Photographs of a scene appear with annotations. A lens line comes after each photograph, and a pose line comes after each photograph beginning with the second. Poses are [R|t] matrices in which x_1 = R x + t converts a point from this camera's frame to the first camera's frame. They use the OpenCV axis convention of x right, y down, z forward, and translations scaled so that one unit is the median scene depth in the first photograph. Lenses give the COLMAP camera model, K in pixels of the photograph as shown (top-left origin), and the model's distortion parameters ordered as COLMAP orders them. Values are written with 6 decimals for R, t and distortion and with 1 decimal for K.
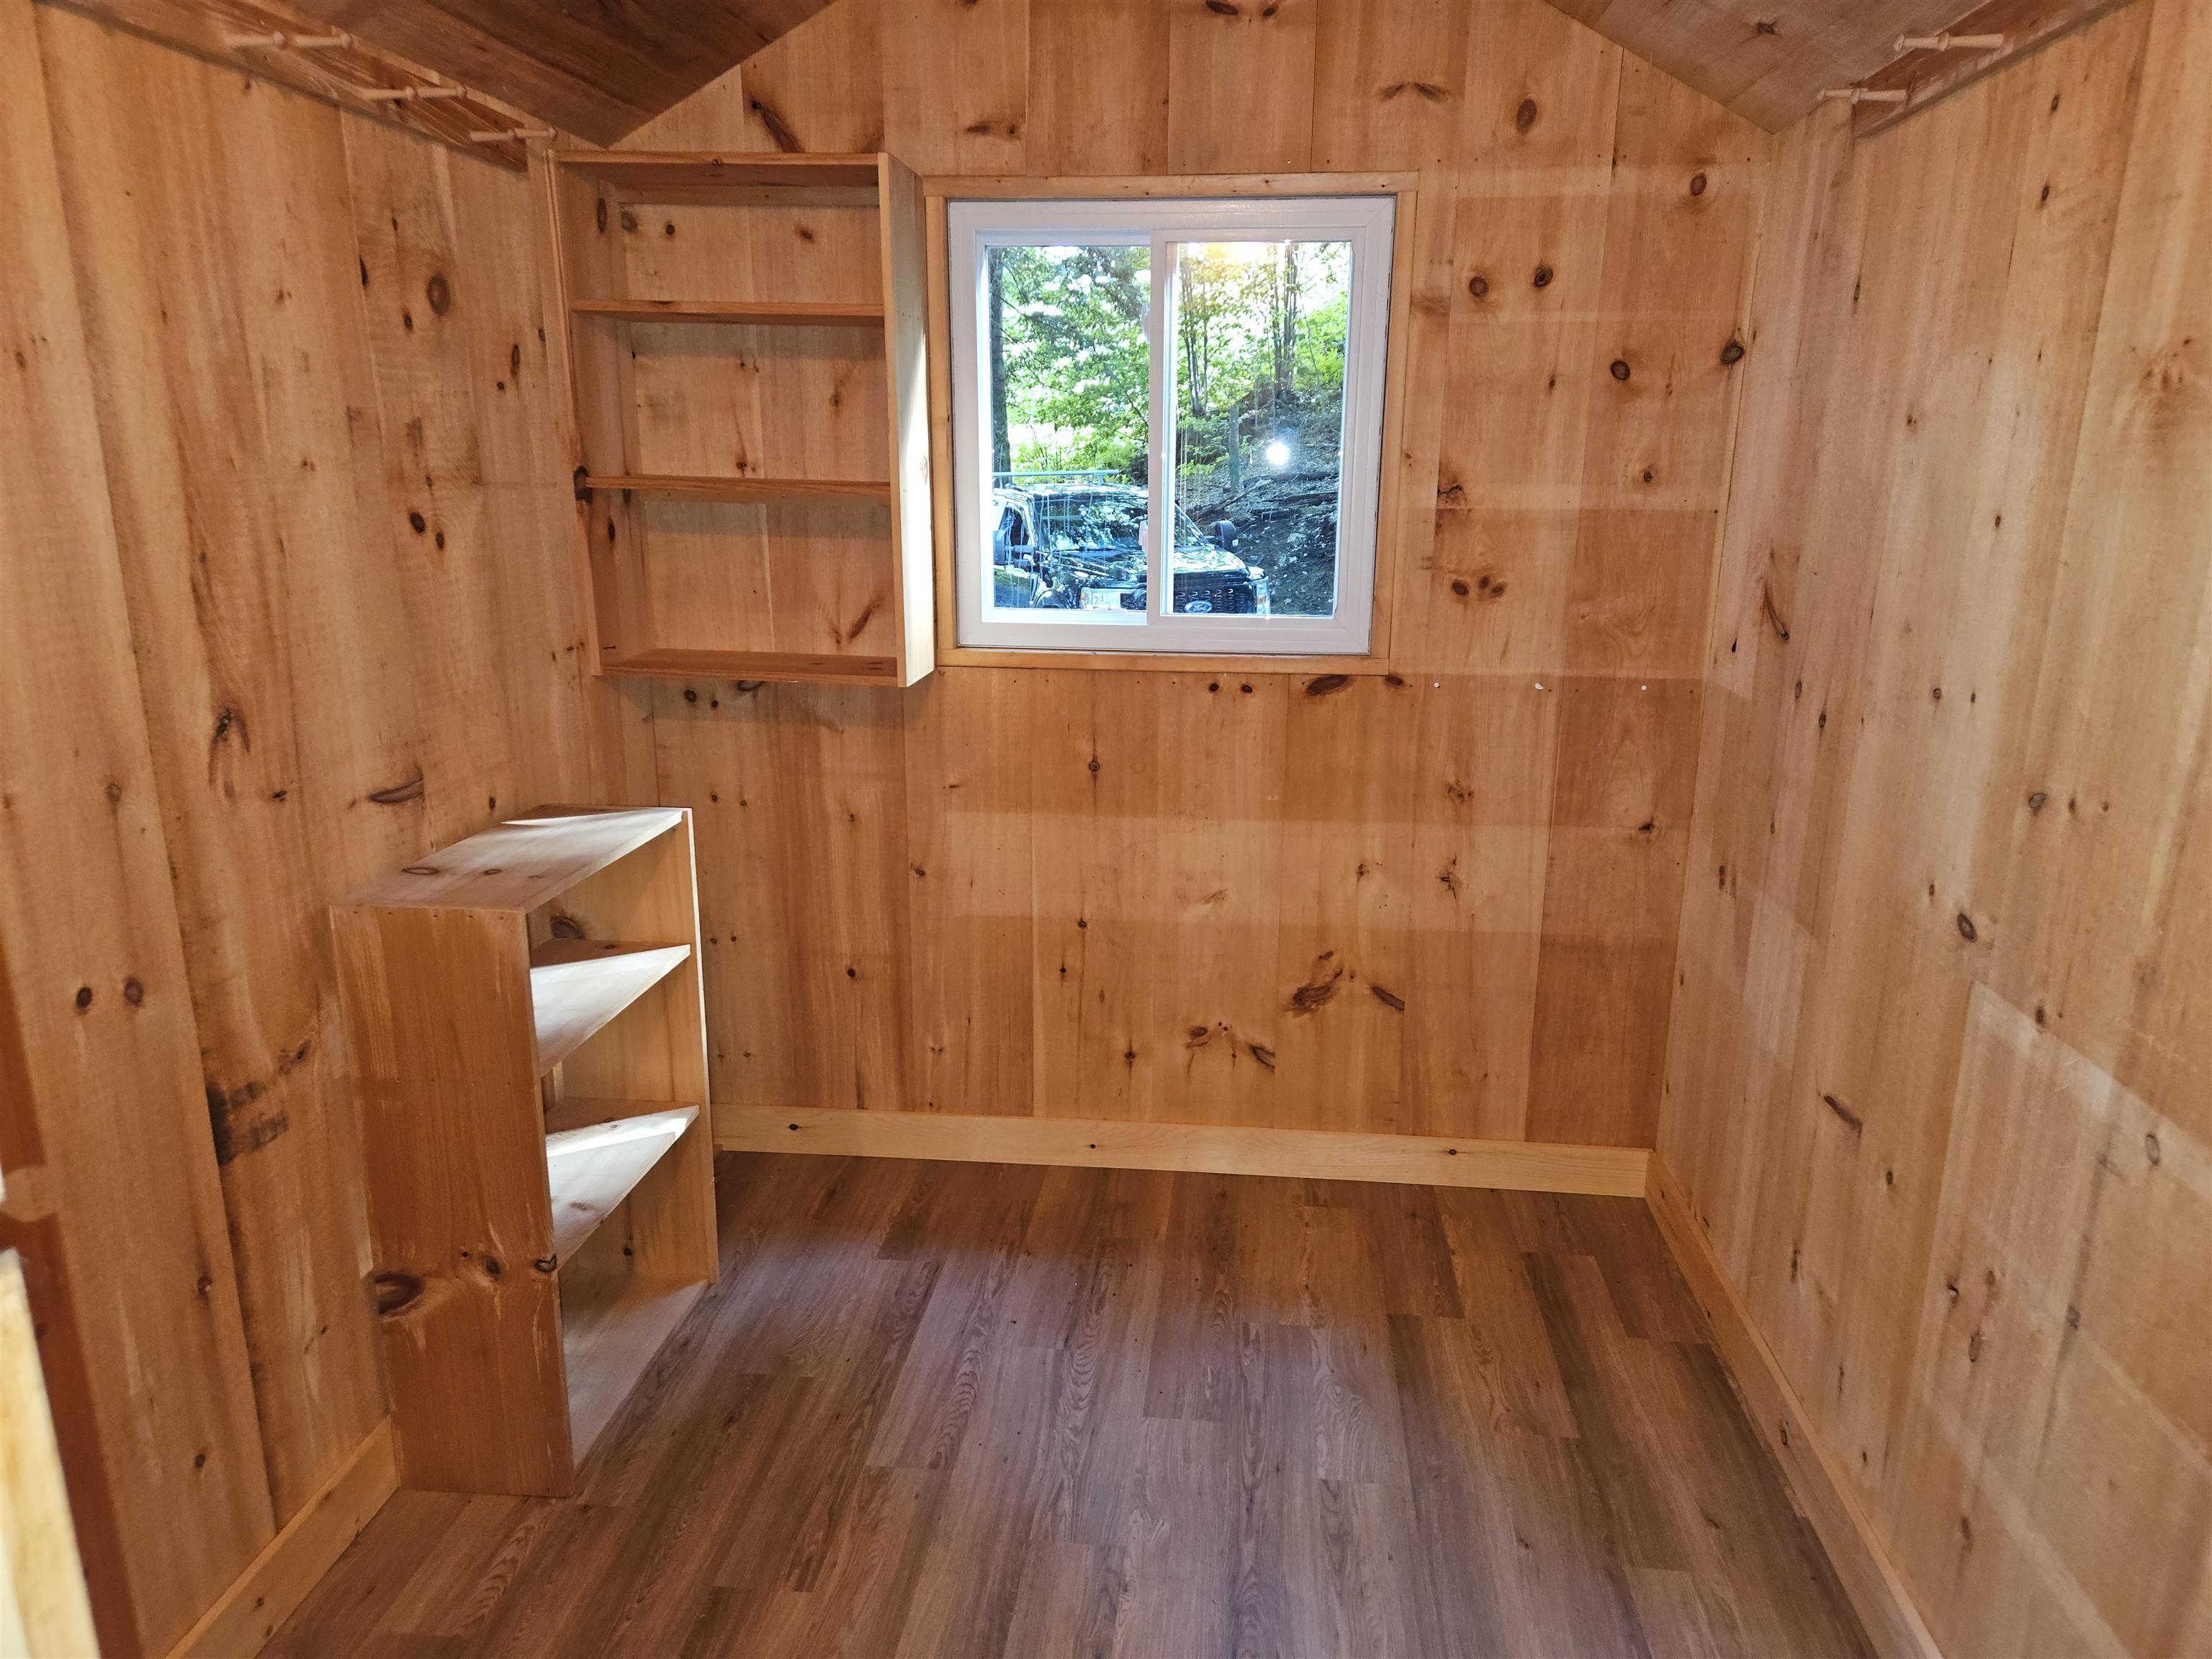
lens RADIAL K [[1485.6, 0, 1120.2], [0, 1485.6, 824.0], [0, 0, 1]] dist [0.070193, -0.064630]
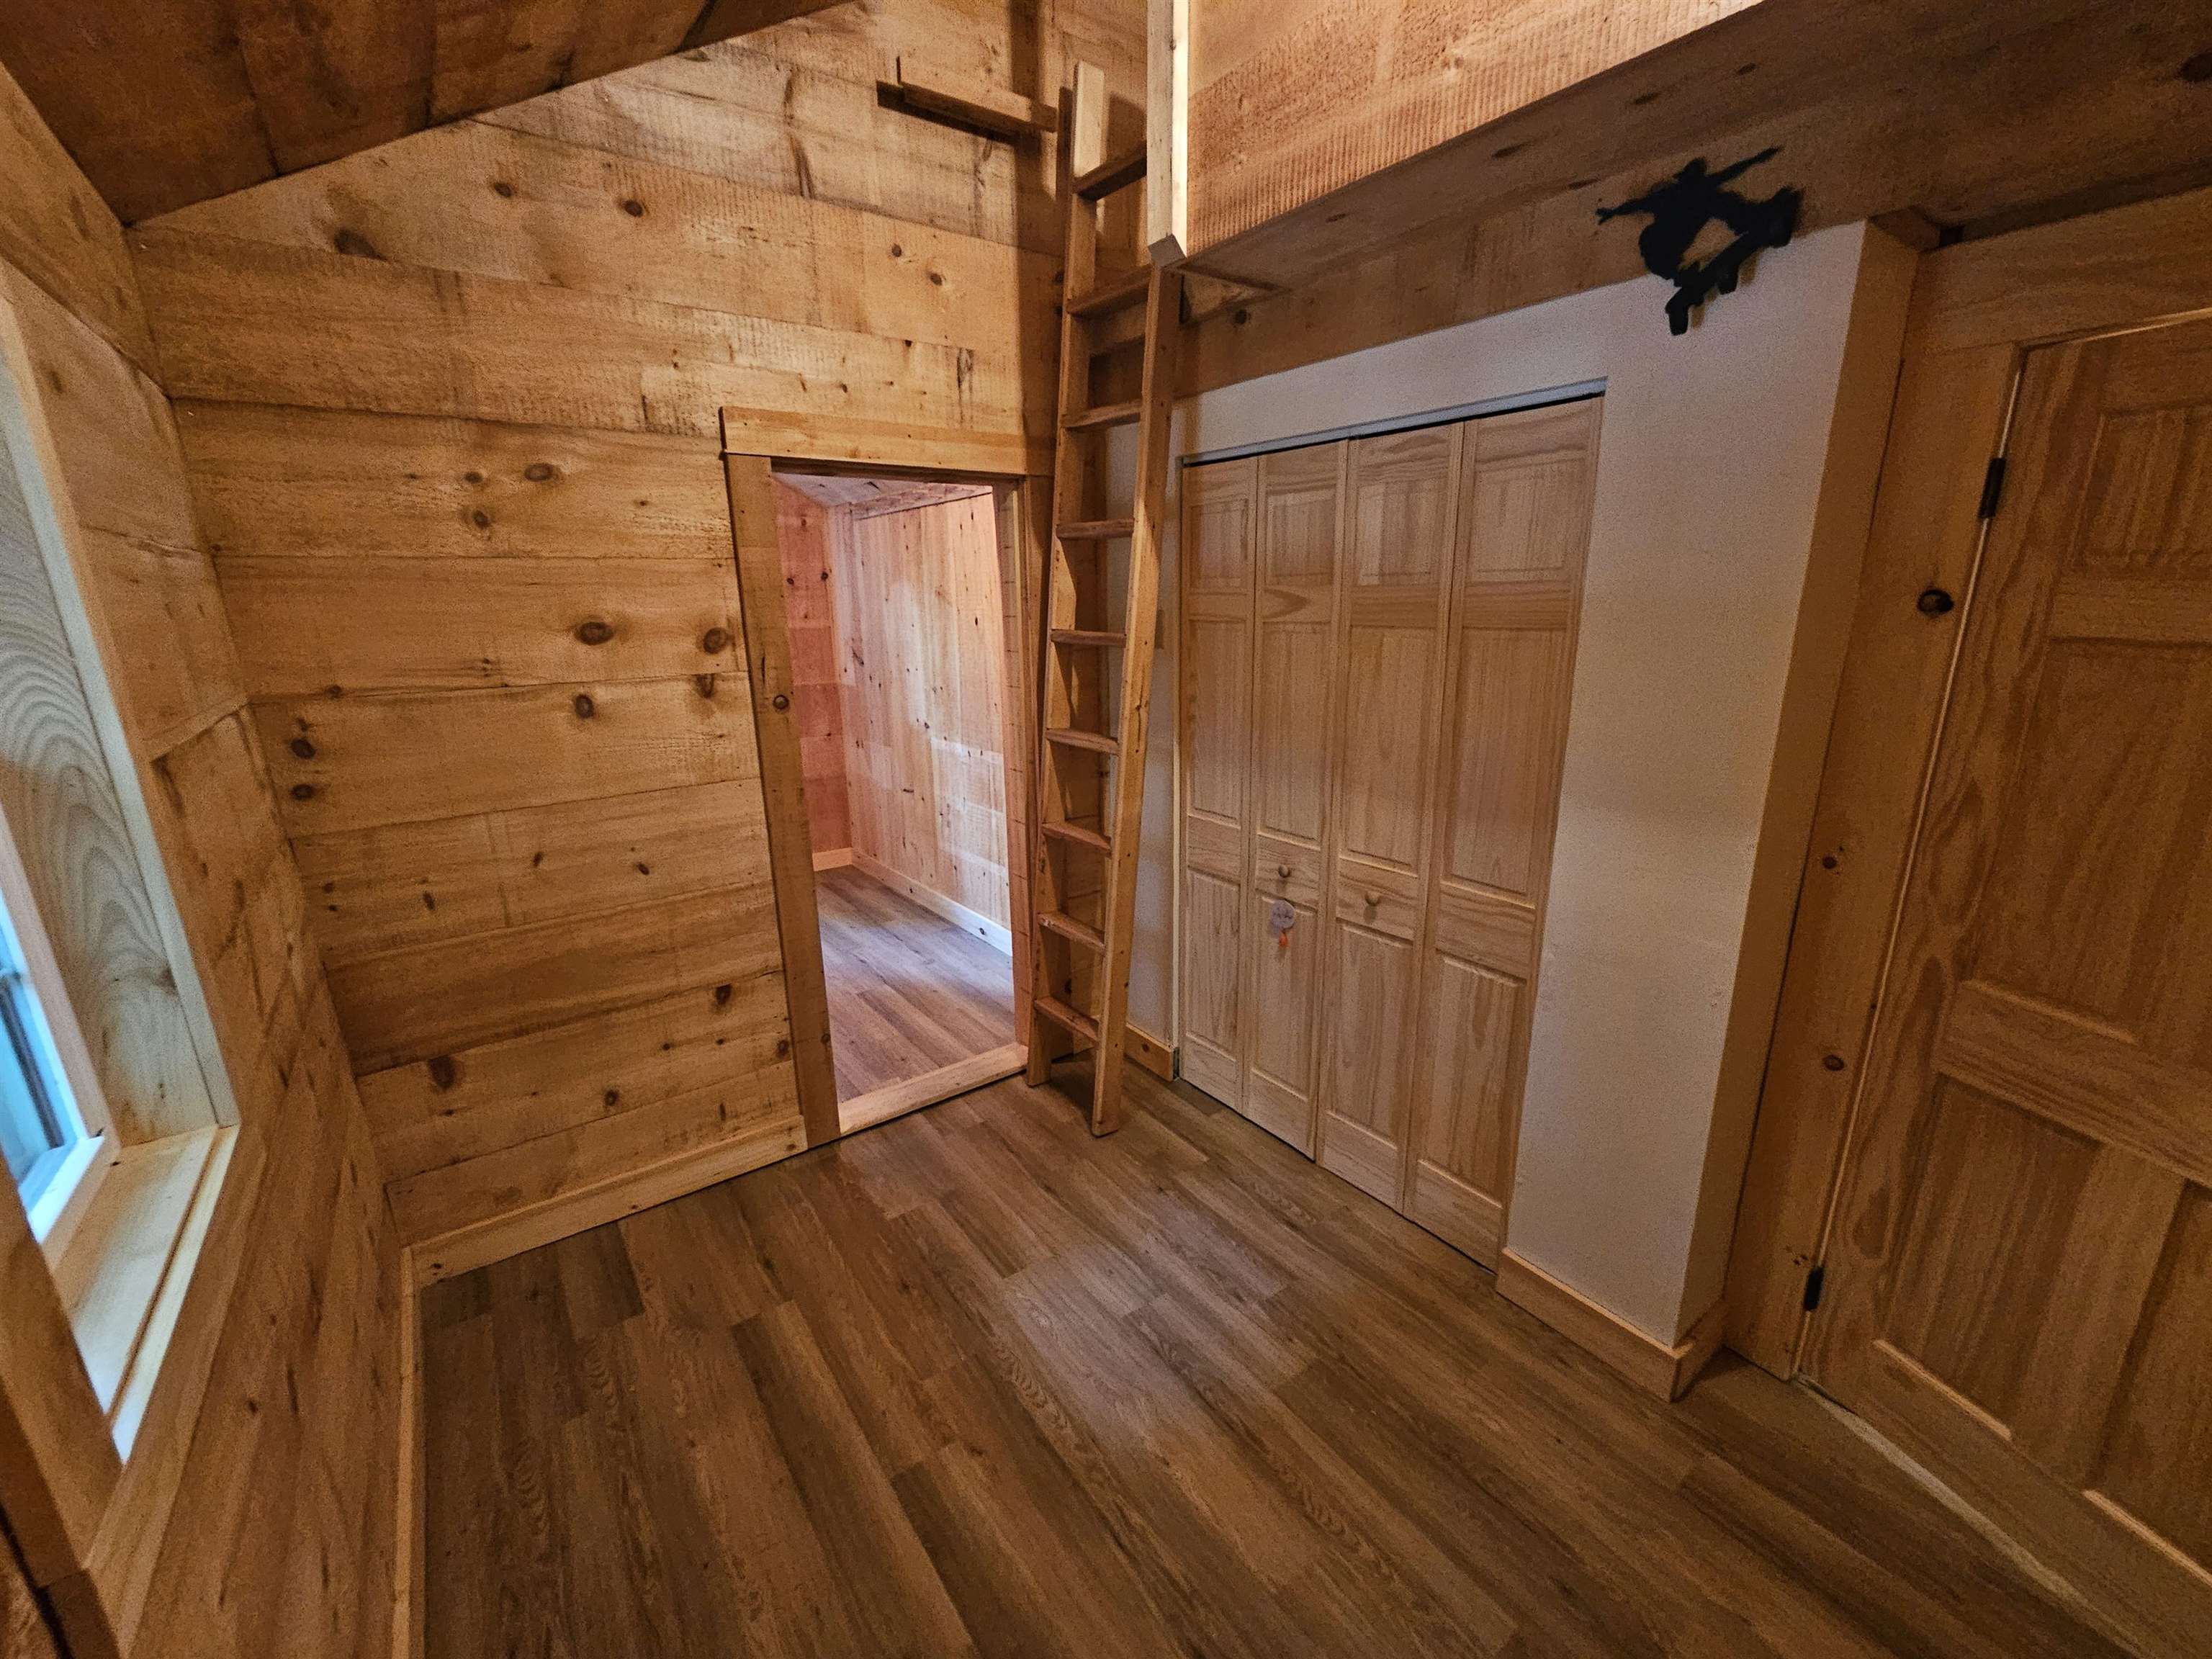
lens RADIAL K [[914.6, 0, 1106.0], [0, 914.6, 829.5], [0, 0, 1]] dist [0.001456, -0.000684]
pose [[0.741773, -0.191769, 0.642649, -0.504690], [0.186905, 0.979393, 0.076522, 0.172330], [-0.644080, 0.063352, 0.762330, -0.824202]]
